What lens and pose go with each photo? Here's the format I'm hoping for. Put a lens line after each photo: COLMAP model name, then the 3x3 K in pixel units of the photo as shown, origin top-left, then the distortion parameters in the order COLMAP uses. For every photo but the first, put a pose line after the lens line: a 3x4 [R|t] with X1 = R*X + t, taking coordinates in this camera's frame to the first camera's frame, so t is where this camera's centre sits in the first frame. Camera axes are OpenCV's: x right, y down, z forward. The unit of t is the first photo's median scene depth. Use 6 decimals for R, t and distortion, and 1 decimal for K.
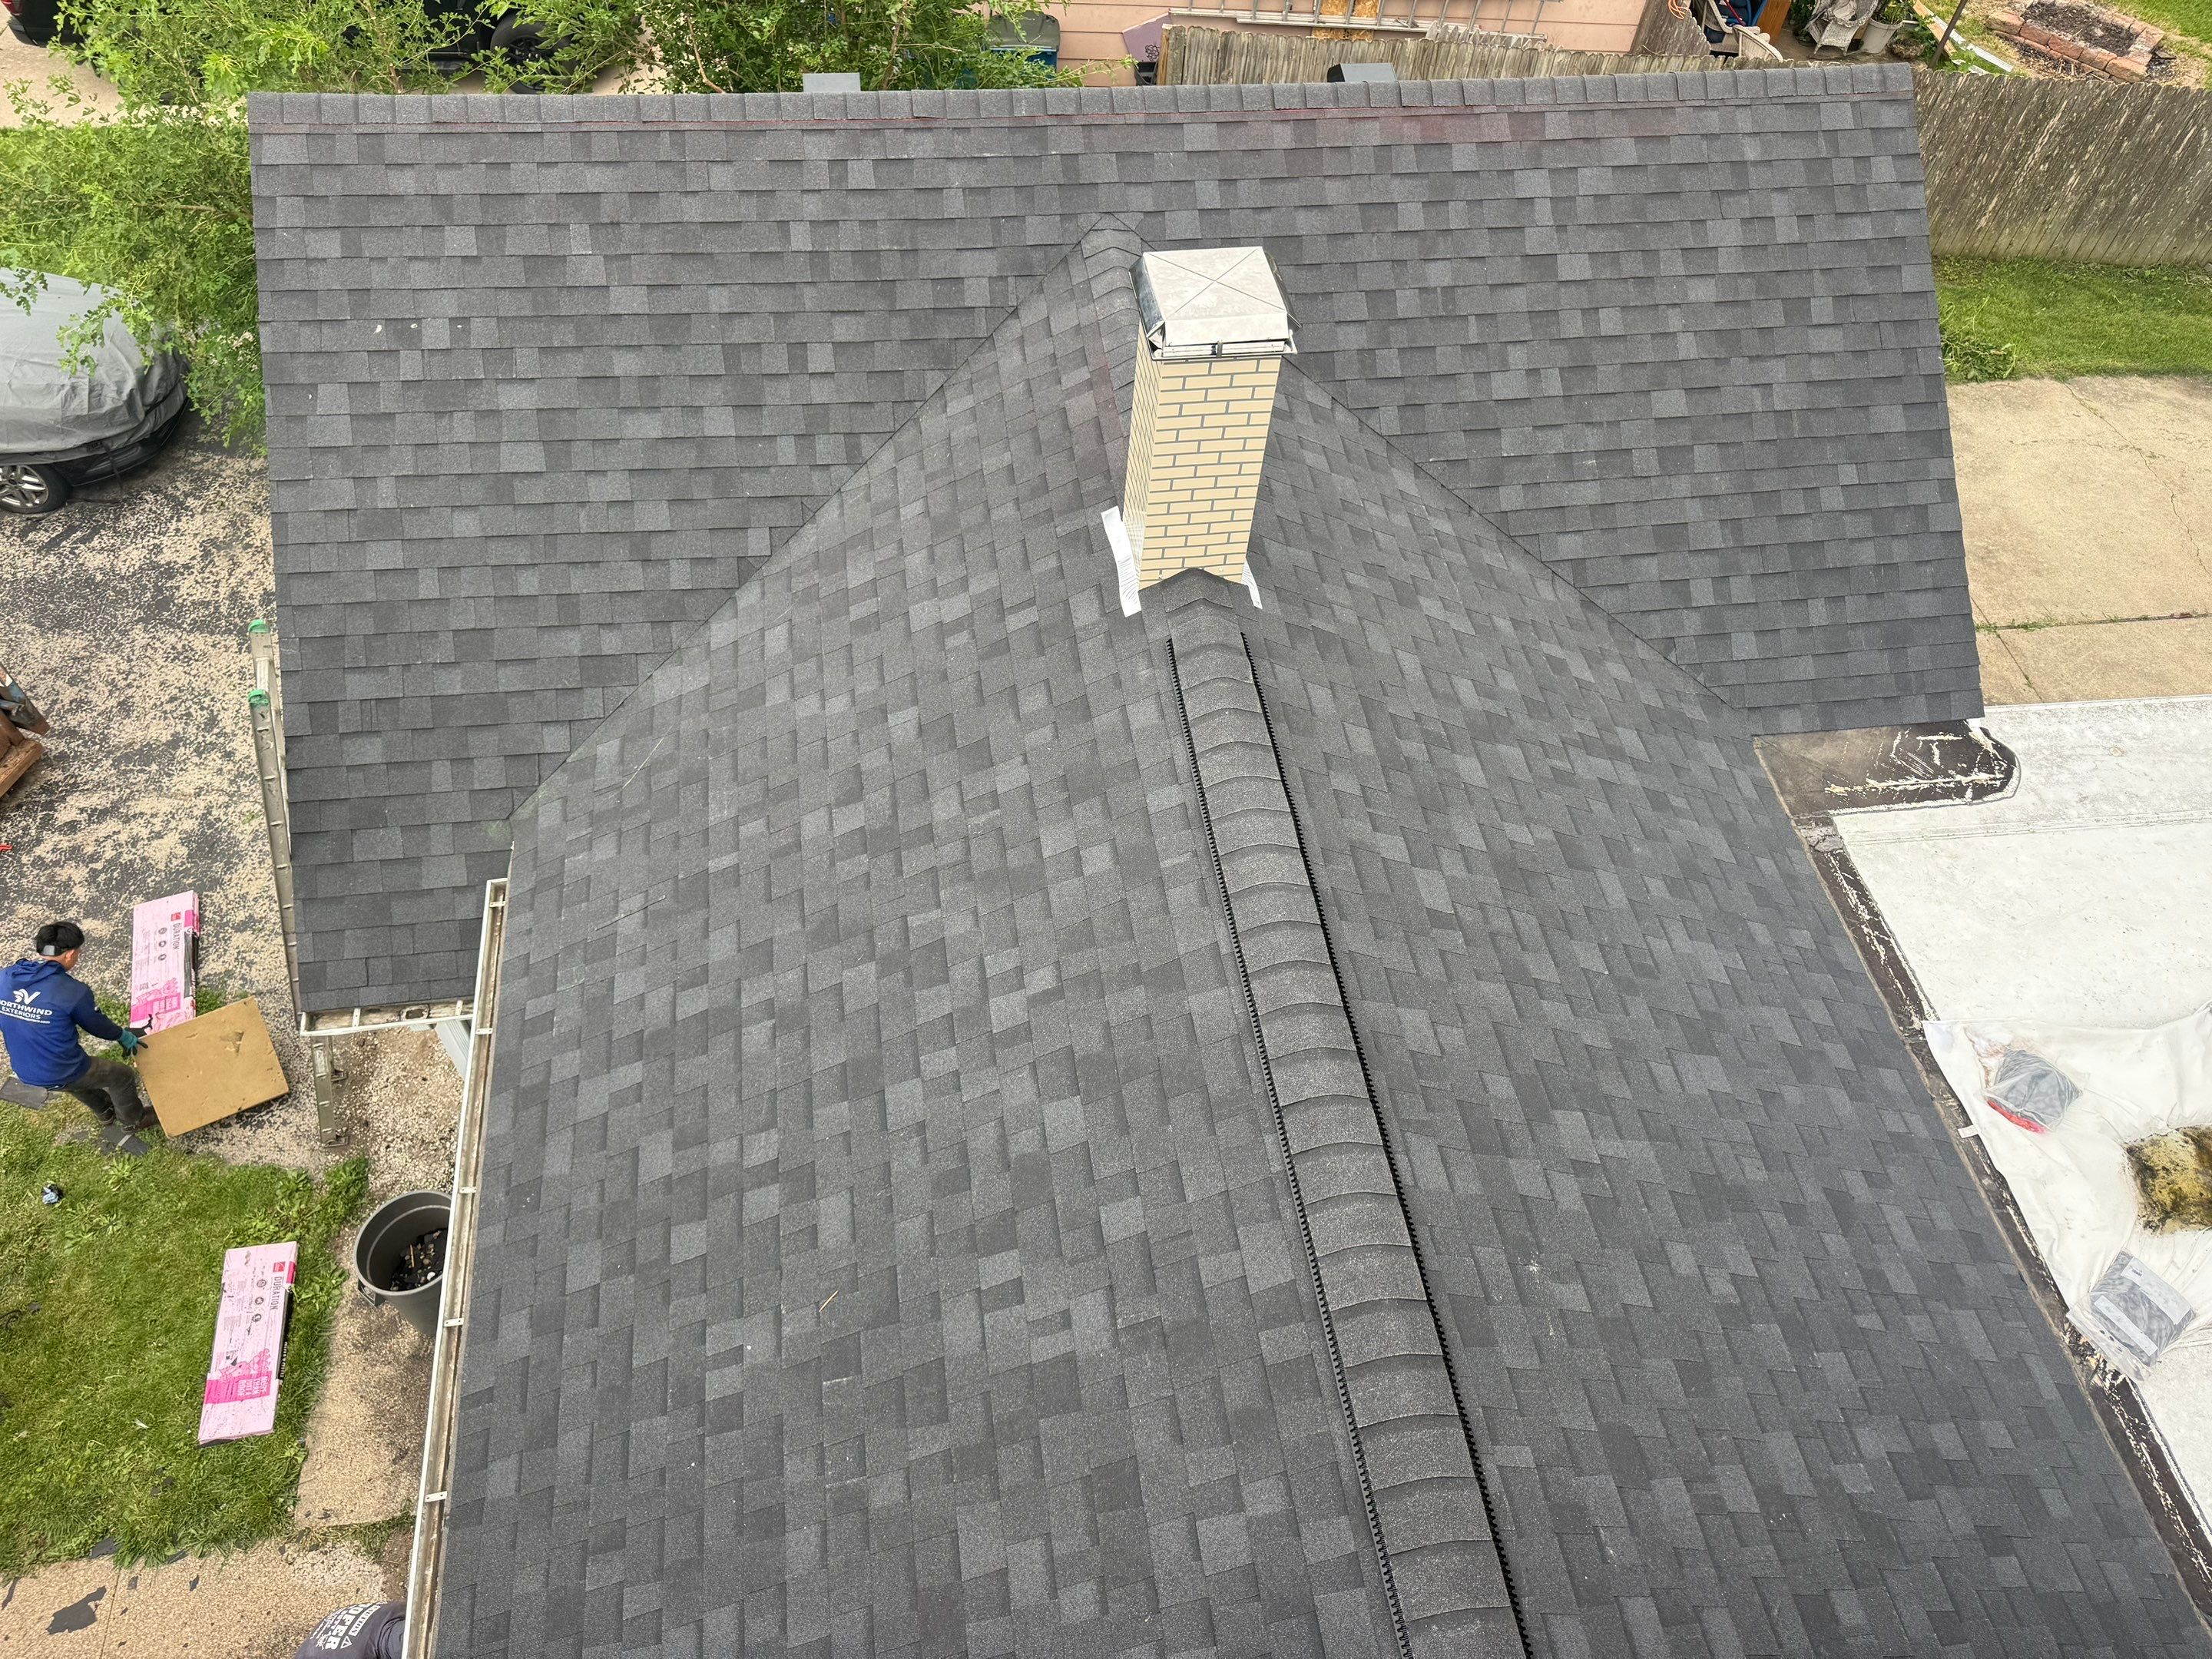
lens RADIAL K [[1552.7, 0, 1105.5], [0, 1552.7, 828.1], [0, 0, 1]] dist [0.054968, -0.057357]
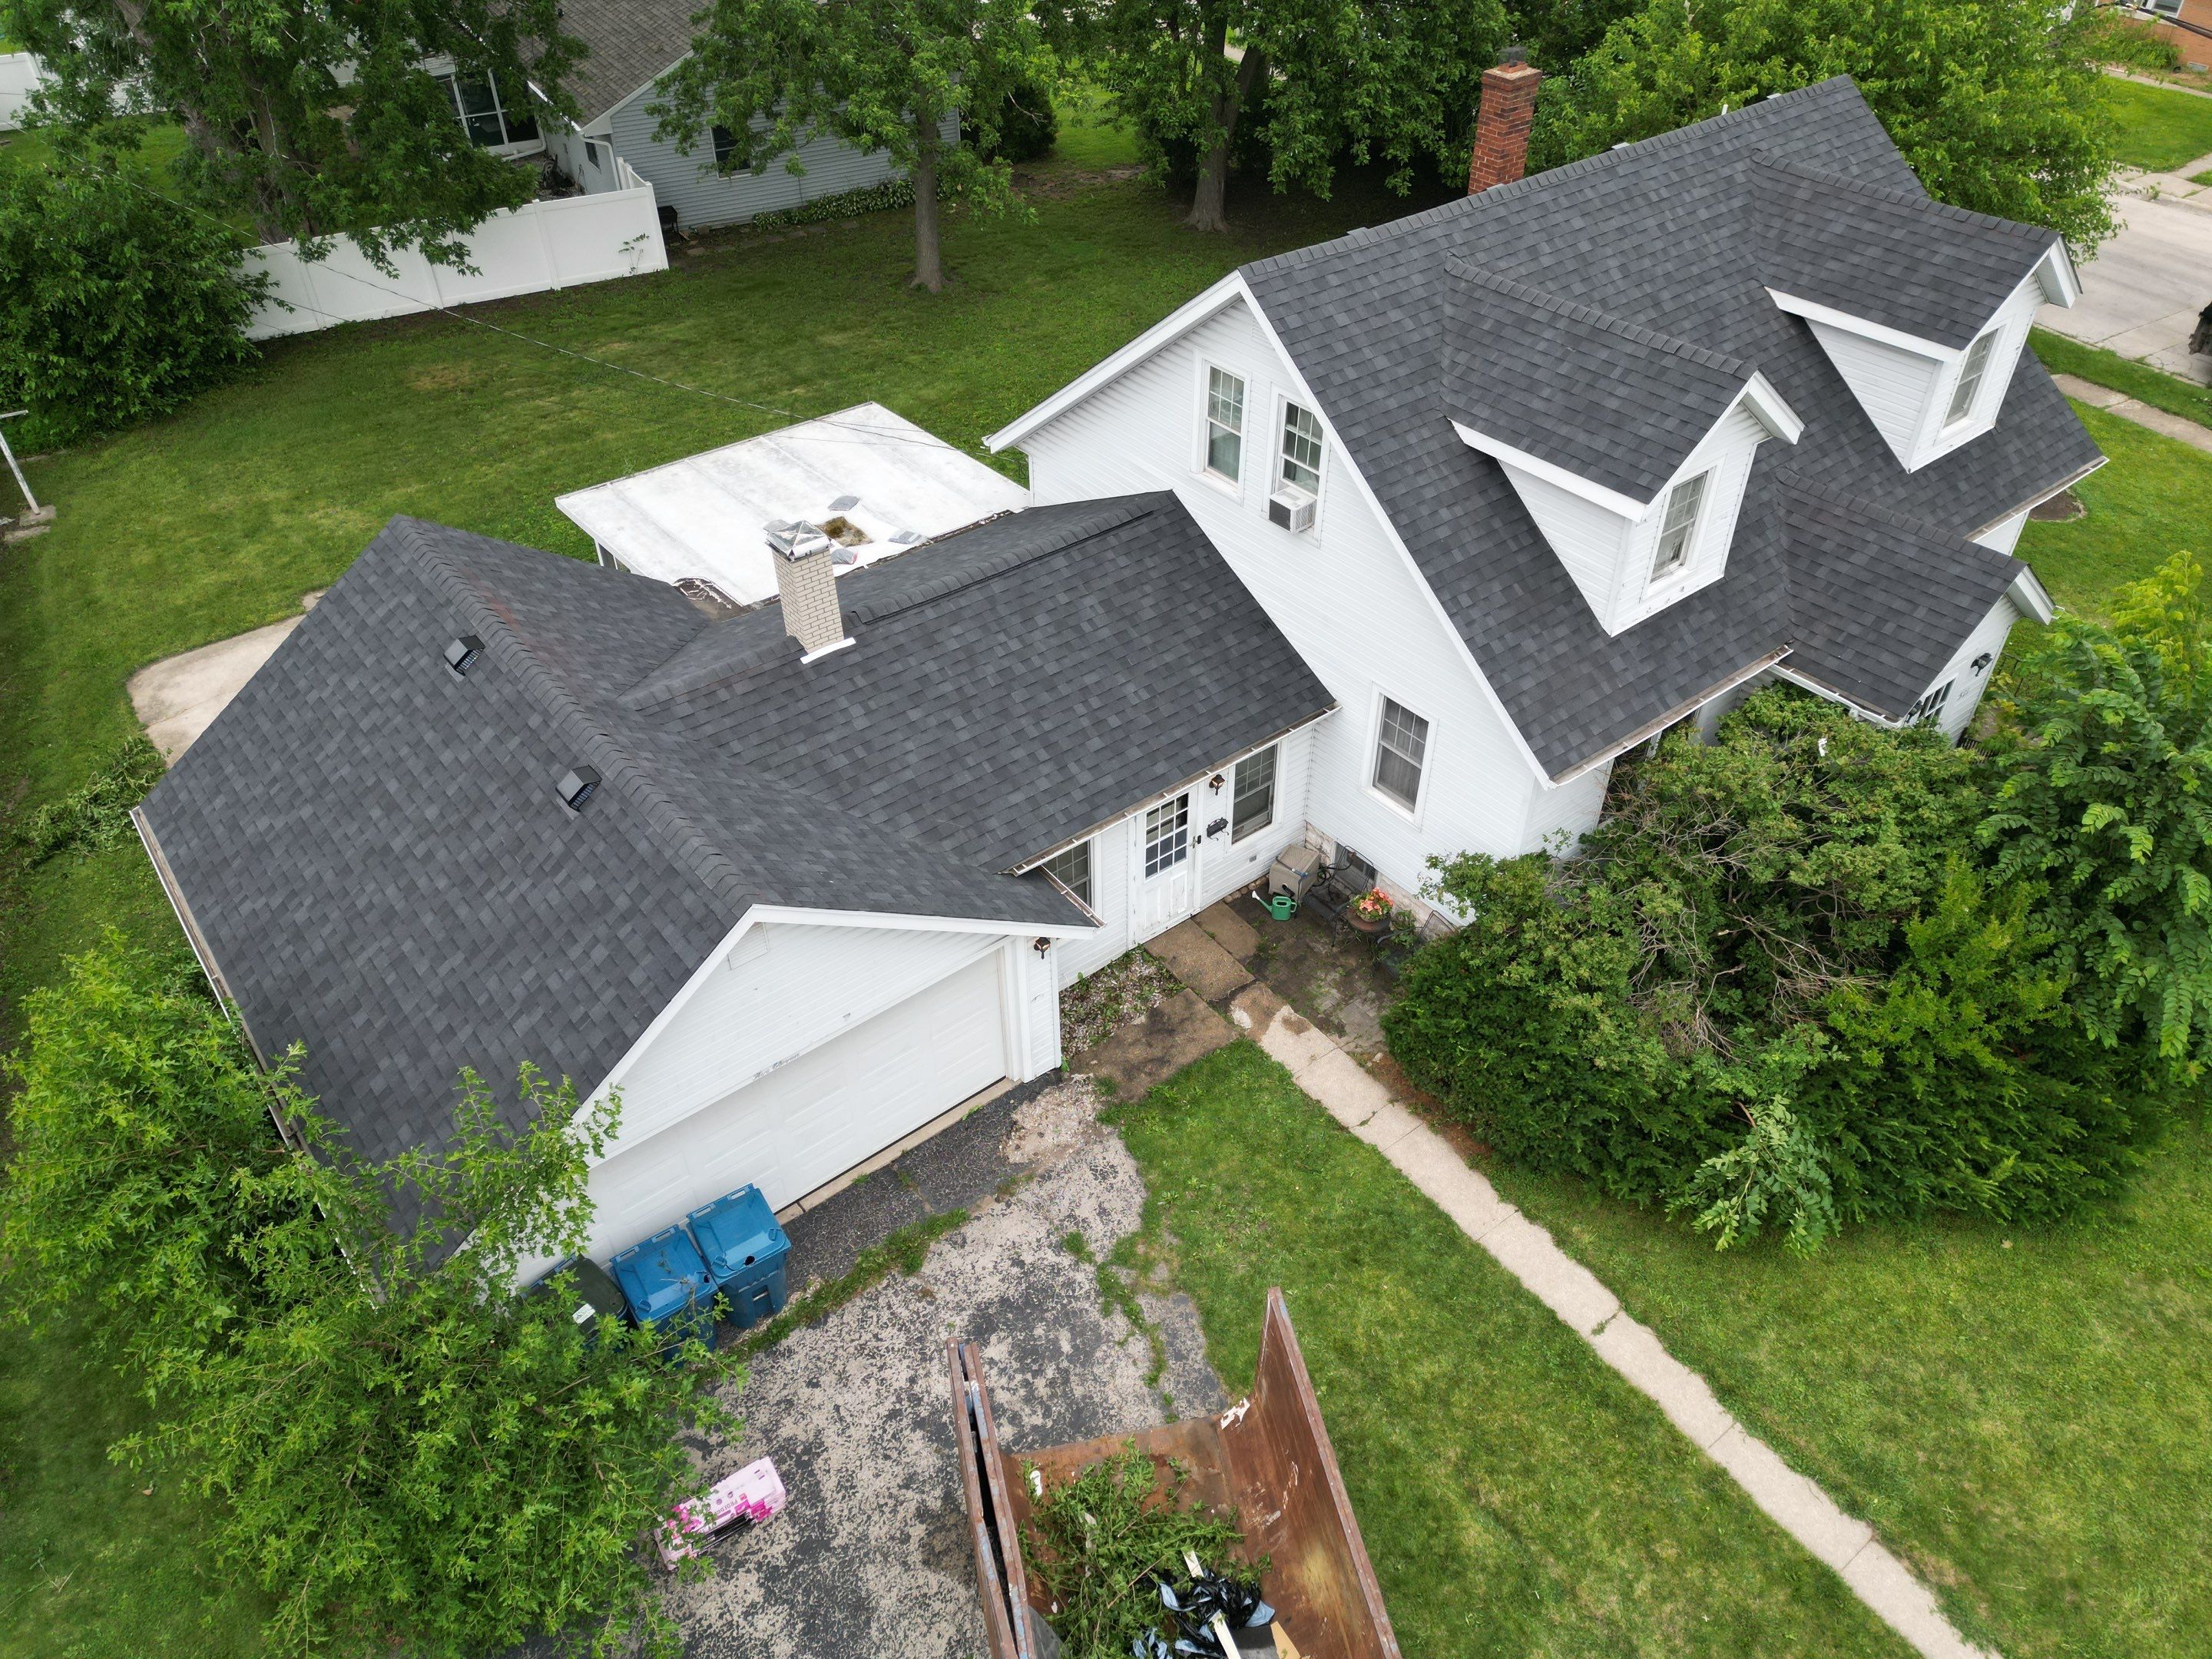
lens RADIAL K [[1552.7, 0, 1105.7], [0, 1552.7, 828.7], [0, 0, 1]] dist [0.054968, -0.057357]
pose [[-0.498389, -0.594131, 0.631361, -1.609554], [0.673642, 0.193023, 0.713406, -1.312964], [-0.545724, 0.780865, 0.304031, 0.173342]]
